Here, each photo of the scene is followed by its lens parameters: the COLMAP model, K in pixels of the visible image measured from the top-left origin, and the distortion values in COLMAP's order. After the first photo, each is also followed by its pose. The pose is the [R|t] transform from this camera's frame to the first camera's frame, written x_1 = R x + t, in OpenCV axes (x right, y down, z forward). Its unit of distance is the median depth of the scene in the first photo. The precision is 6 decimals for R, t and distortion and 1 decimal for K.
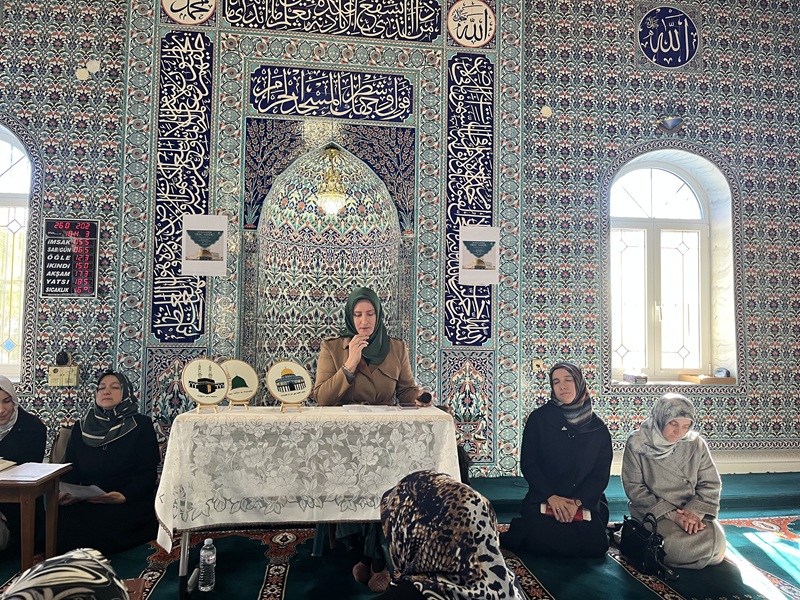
lens RADIAL K [[604.6, 0, 406.9], [0, 604.6, 299.1], [0, 0, 1]] dist [0.060489, -0.082945]
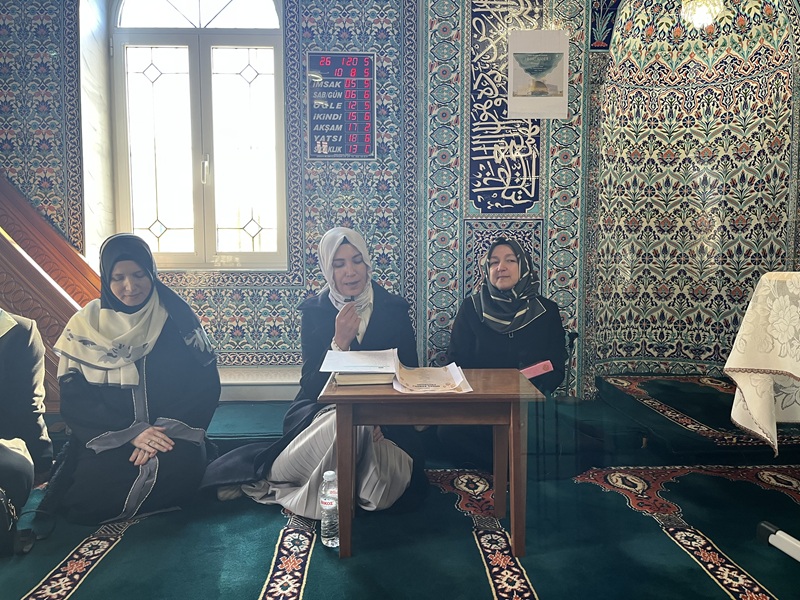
lens RADIAL K [[604.6, 0, 388.9], [0, 604.6, 301.2], [0, 0, 1]] dist [0.060489, -0.082945]
pose [[0.994492, -0.005868, -0.104649, -0.411375], [0.018996, 0.991988, 0.124898, 0.077979], [0.103077, -0.126198, 0.986635, 0.234502]]
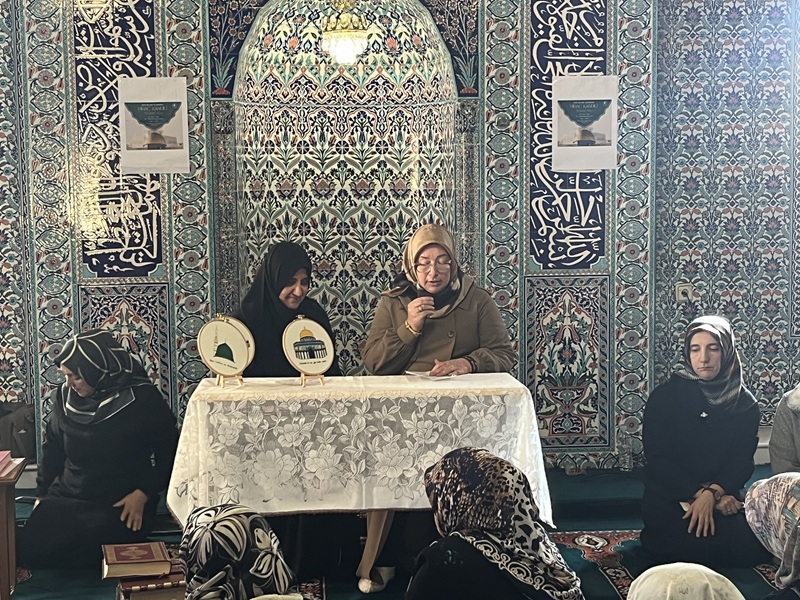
lens RADIAL K [[1441.5, 0, 407.1], [0, 1441.5, 309.6], [0, 0, 1]] dist [0.107599, 0.000000]
pose [[0.998608, -0.021982, -0.047937, 0.004592], [0.028963, 0.988234, 0.150182, -0.112546], [0.044072, -0.151362, 0.987495, -0.507603]]
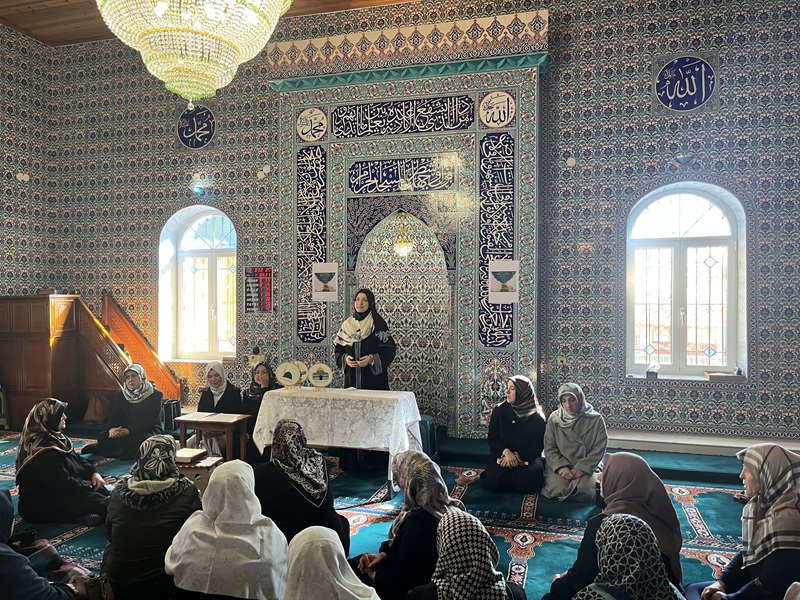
lens RADIAL K [[604.6, 0, 401.8], [0, 604.6, 301.1], [0, 0, 1]] dist [0.060489, -0.082945]
pose [[0.920072, -0.009950, -0.391623, 0.449049], [0.033154, 0.998069, 0.052535, -0.109471], [0.390344, -0.061320, 0.918625, -0.360129]]
